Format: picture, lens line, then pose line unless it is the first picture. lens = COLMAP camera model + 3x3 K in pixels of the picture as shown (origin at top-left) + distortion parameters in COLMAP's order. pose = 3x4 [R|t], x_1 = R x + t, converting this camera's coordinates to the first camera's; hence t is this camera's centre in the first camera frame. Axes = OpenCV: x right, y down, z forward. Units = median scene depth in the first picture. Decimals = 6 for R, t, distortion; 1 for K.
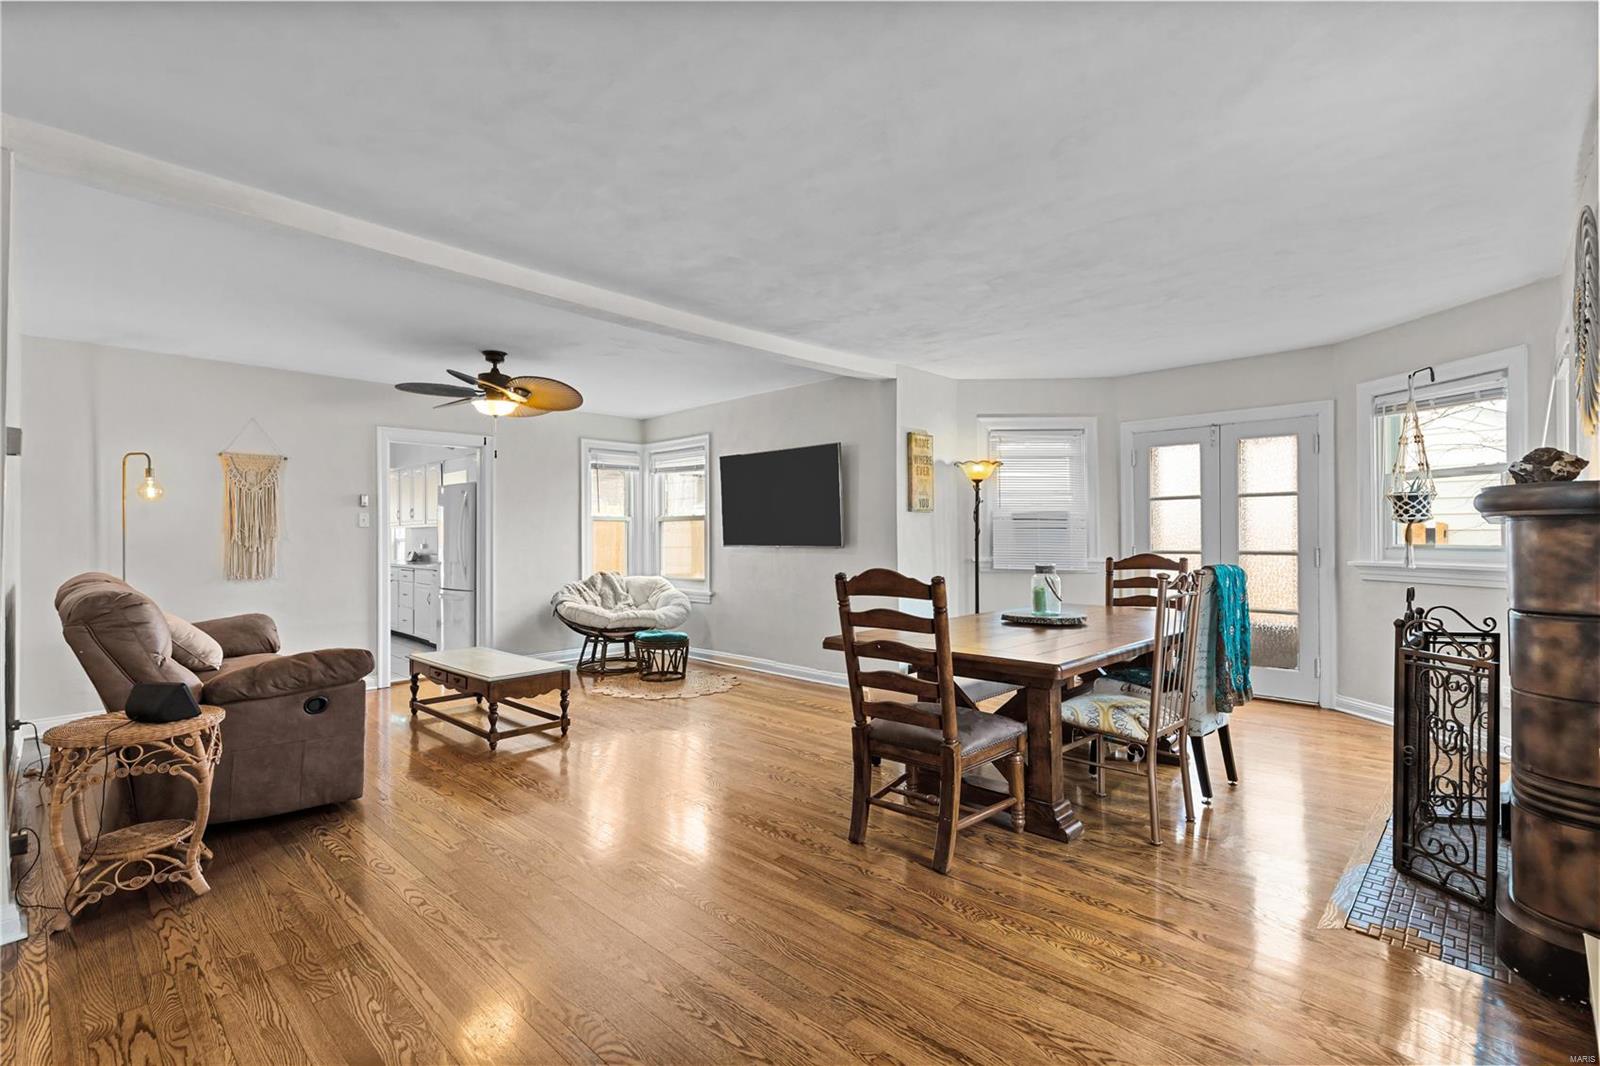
lens RADIAL K [[738.3, 0, 817.4], [0, 738.3, 531.9], [0, 0, 1]] dist [-0.000011, 0.000177]
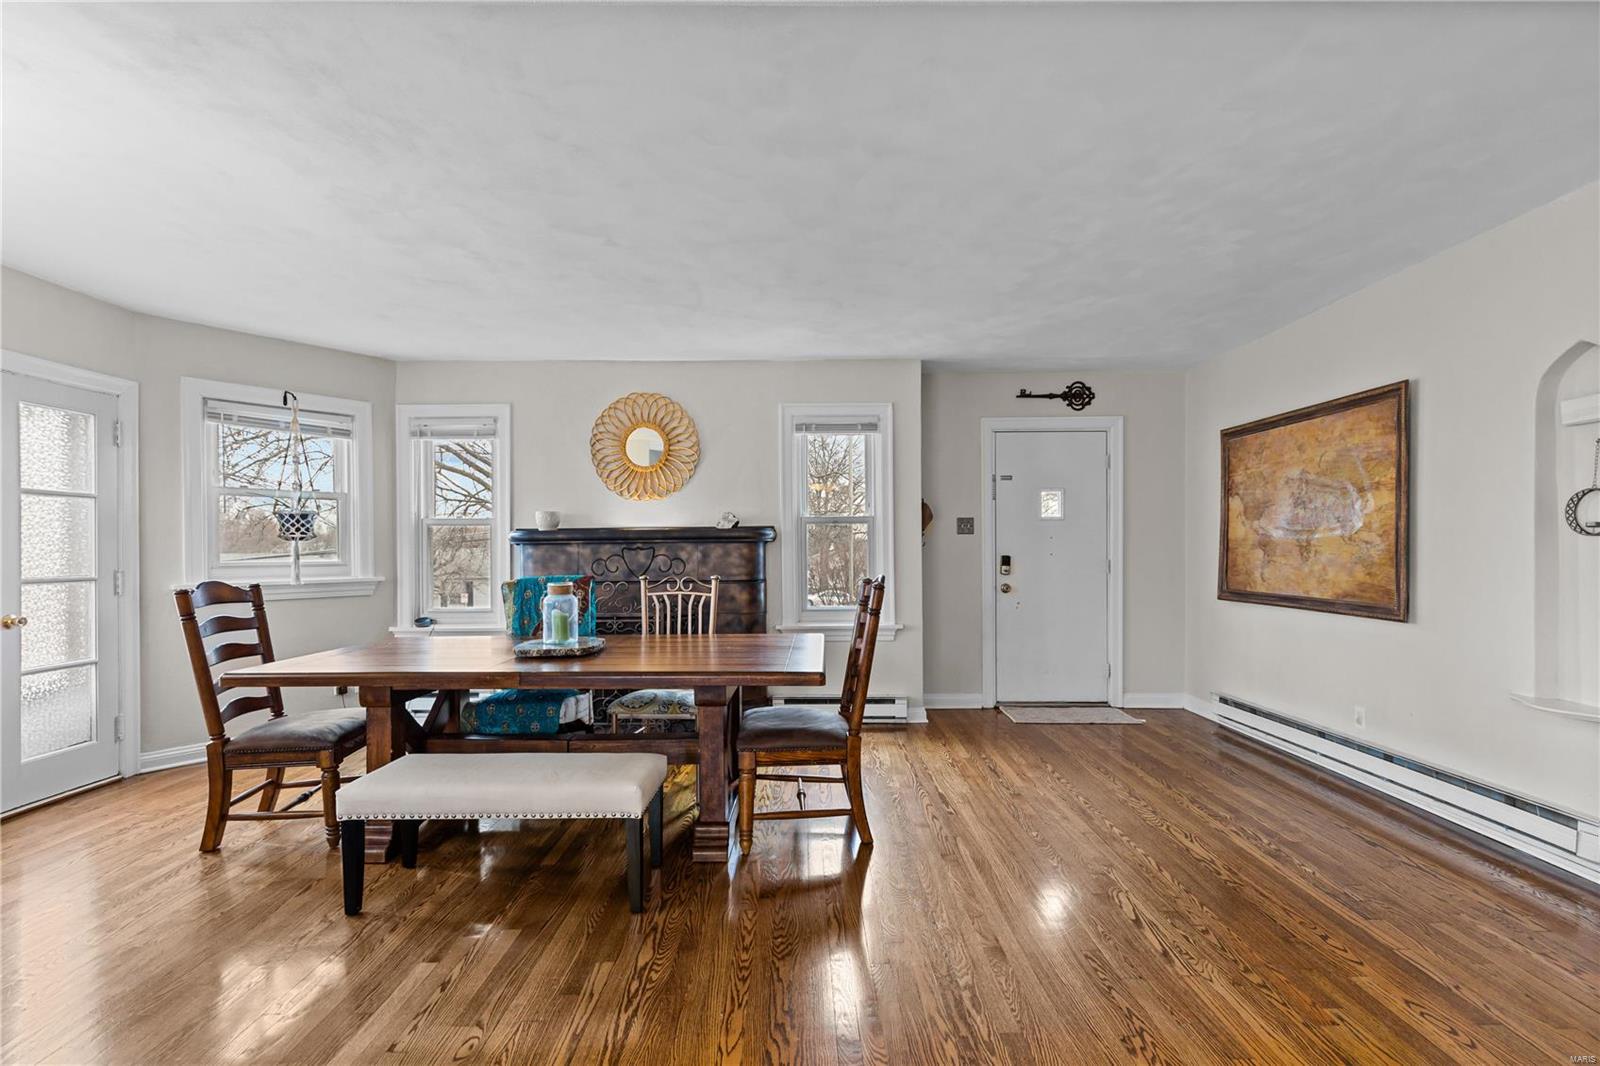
lens RADIAL K [[738.3, 0, 817.4], [0, 738.3, 531.9], [0, 0, 1]] dist [-0.000011, 0.000177]
pose [[-0.691613, 0.024605, 0.721849, -0.362310], [0.005684, 0.999574, -0.028626, 0.007691], [-0.722245, -0.015695, -0.691459, 0.985512]]
